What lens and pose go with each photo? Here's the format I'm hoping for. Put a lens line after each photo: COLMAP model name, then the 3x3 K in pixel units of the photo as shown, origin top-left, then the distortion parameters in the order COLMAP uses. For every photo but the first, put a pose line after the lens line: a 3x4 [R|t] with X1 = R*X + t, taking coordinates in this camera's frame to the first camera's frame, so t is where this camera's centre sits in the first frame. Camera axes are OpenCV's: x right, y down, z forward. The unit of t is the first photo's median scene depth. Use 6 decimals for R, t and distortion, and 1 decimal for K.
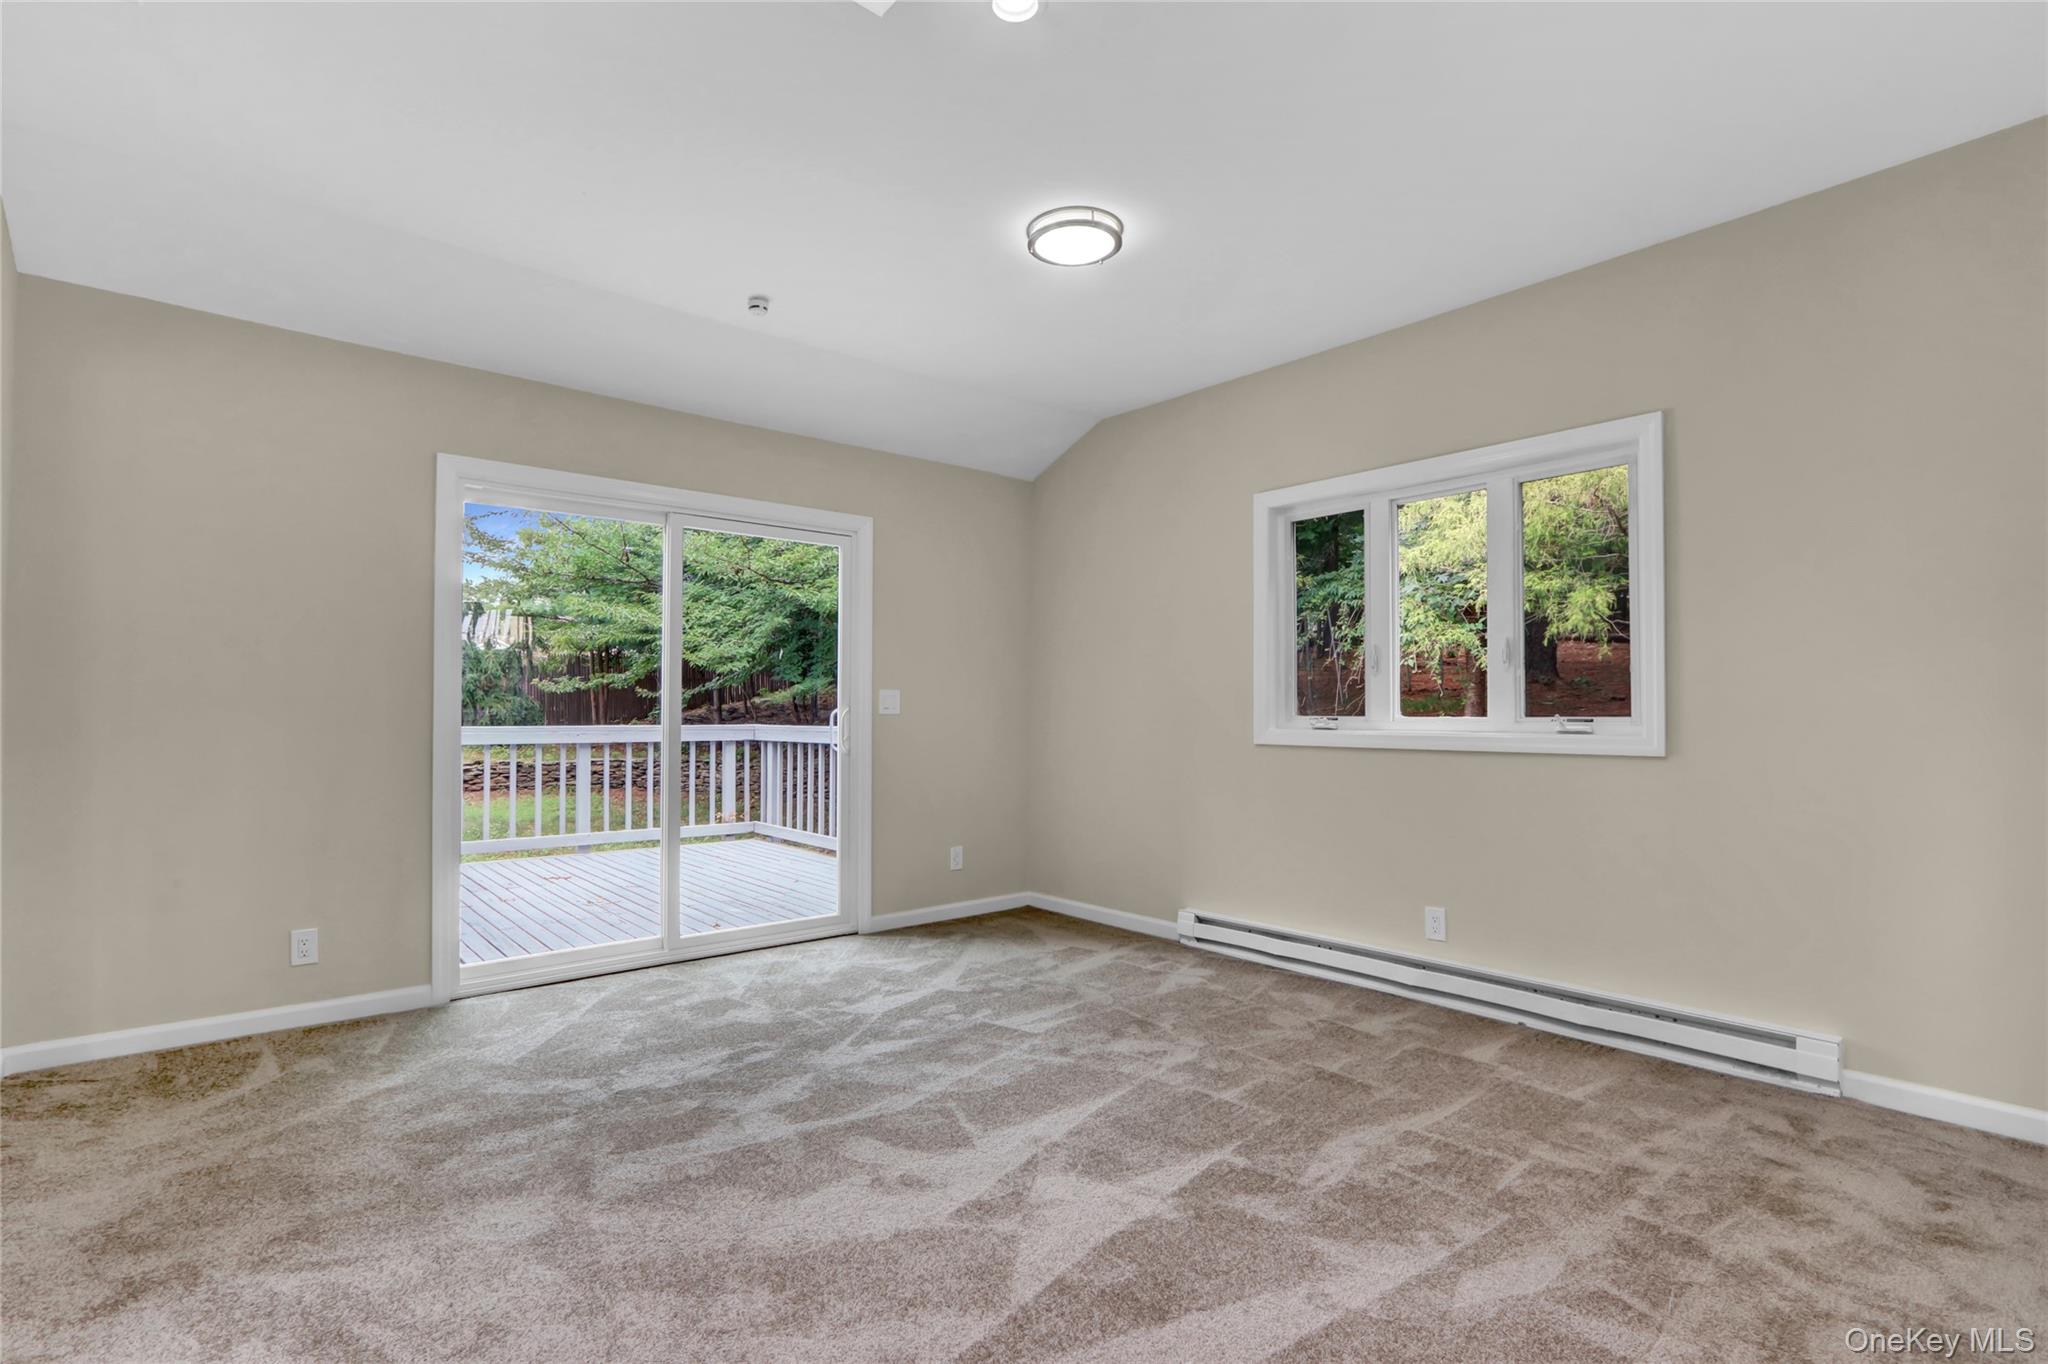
lens RADIAL K [[955.6, 0, 1020.8], [0, 955.6, 691.6], [0, 0, 1]] dist [-0.018380, 0.002713]
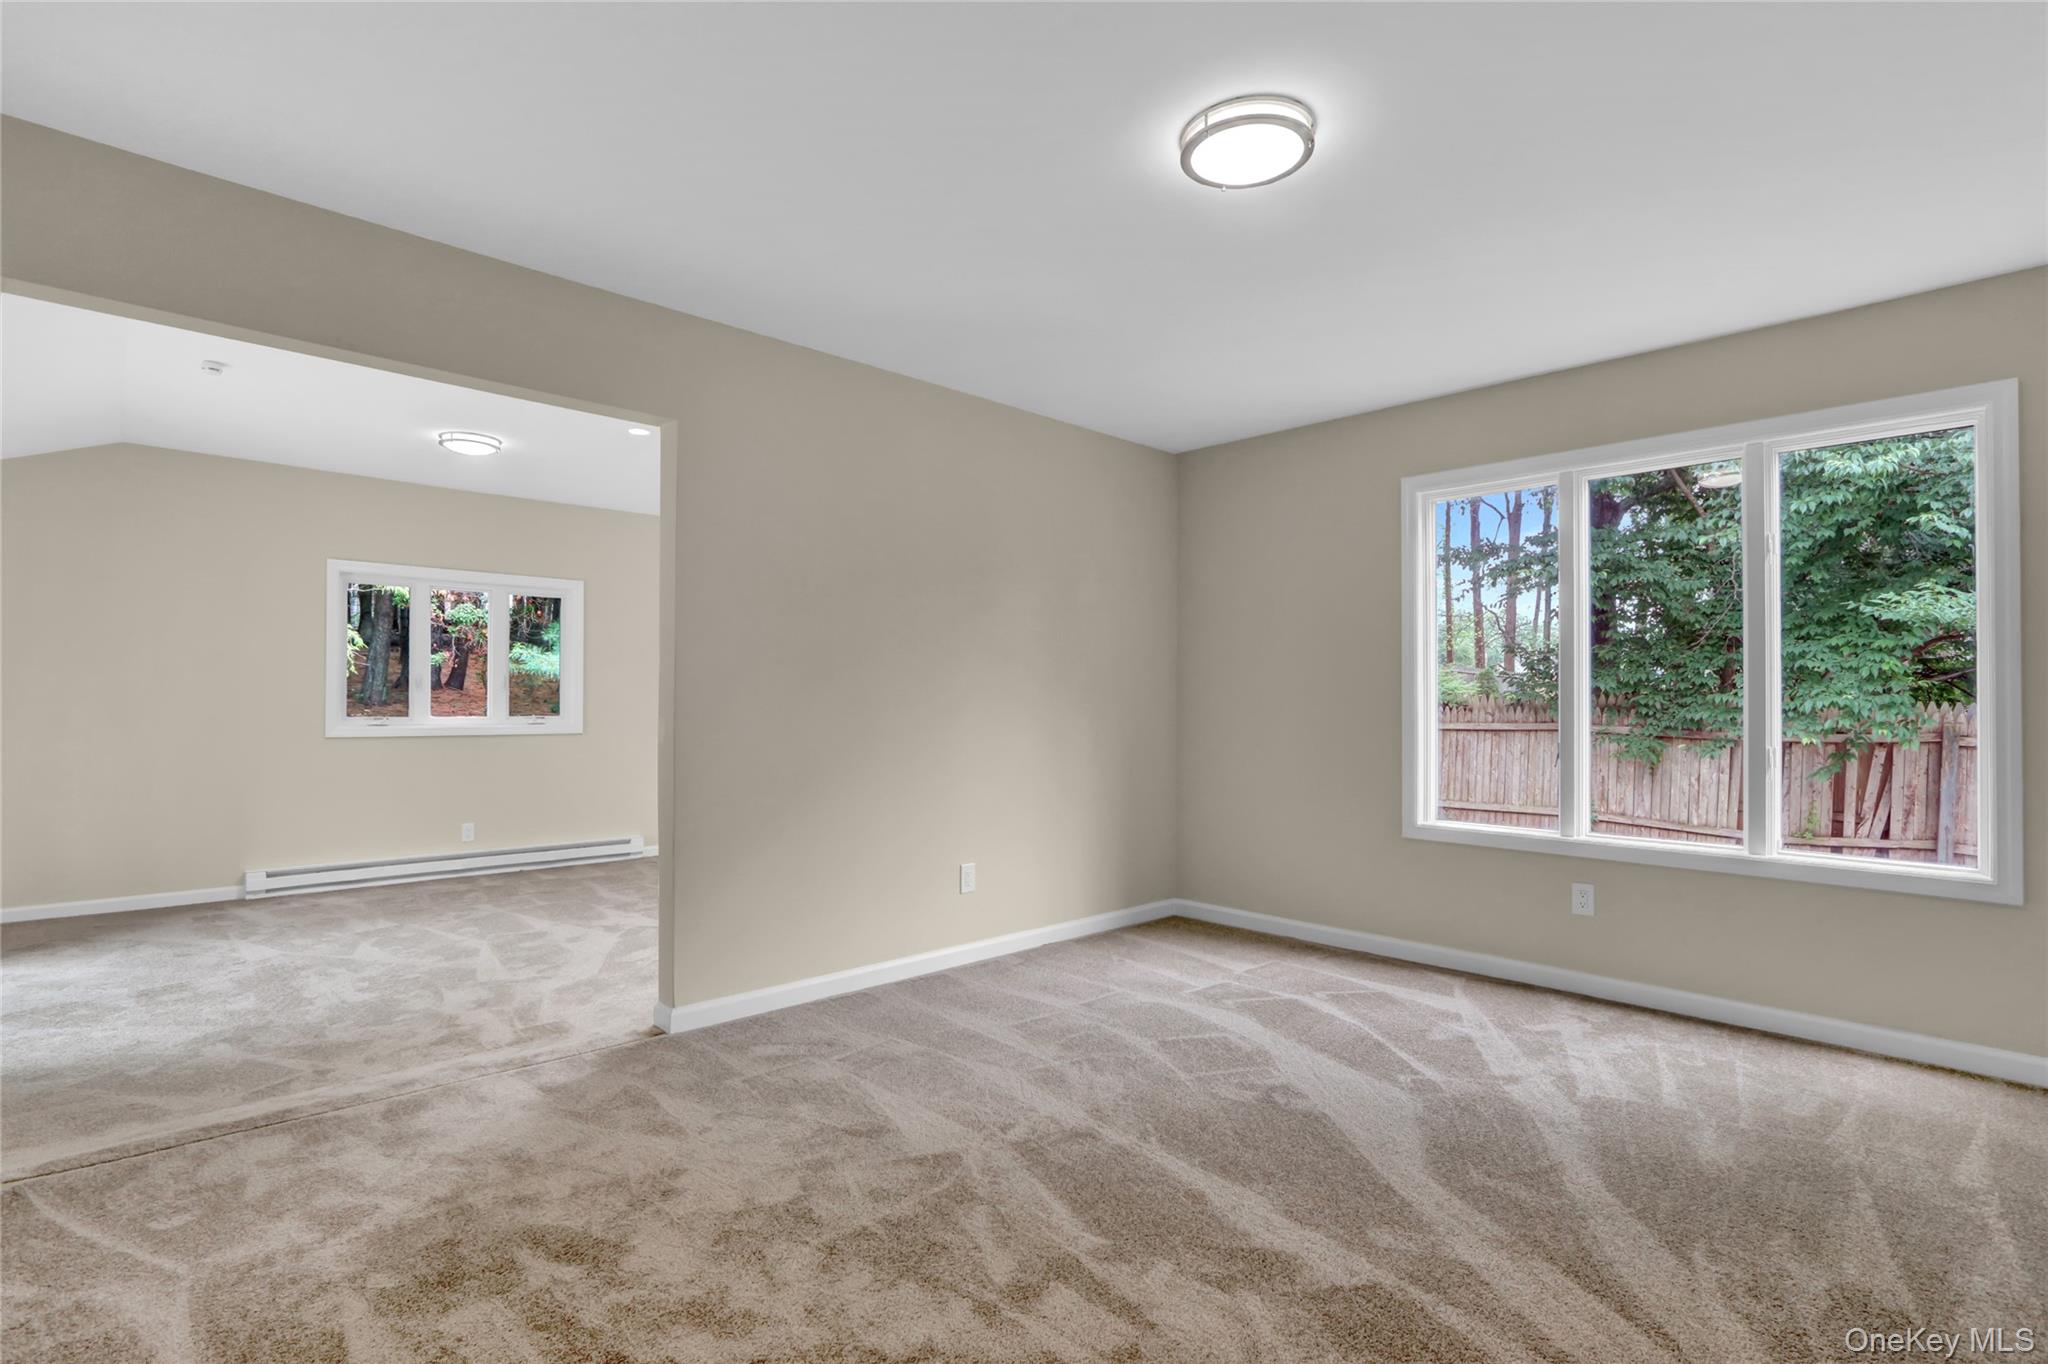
lens RADIAL K [[955.6, 0, 1024.5], [0, 955.6, 694.3], [0, 0, 1]] dist [-0.018380, 0.002713]
pose [[-0.064650, 0.010248, 0.997855, -1.319074], [-0.021992, 0.999690, -0.011691, -0.016127], [-0.997666, -0.022701, -0.064405, 0.072704]]
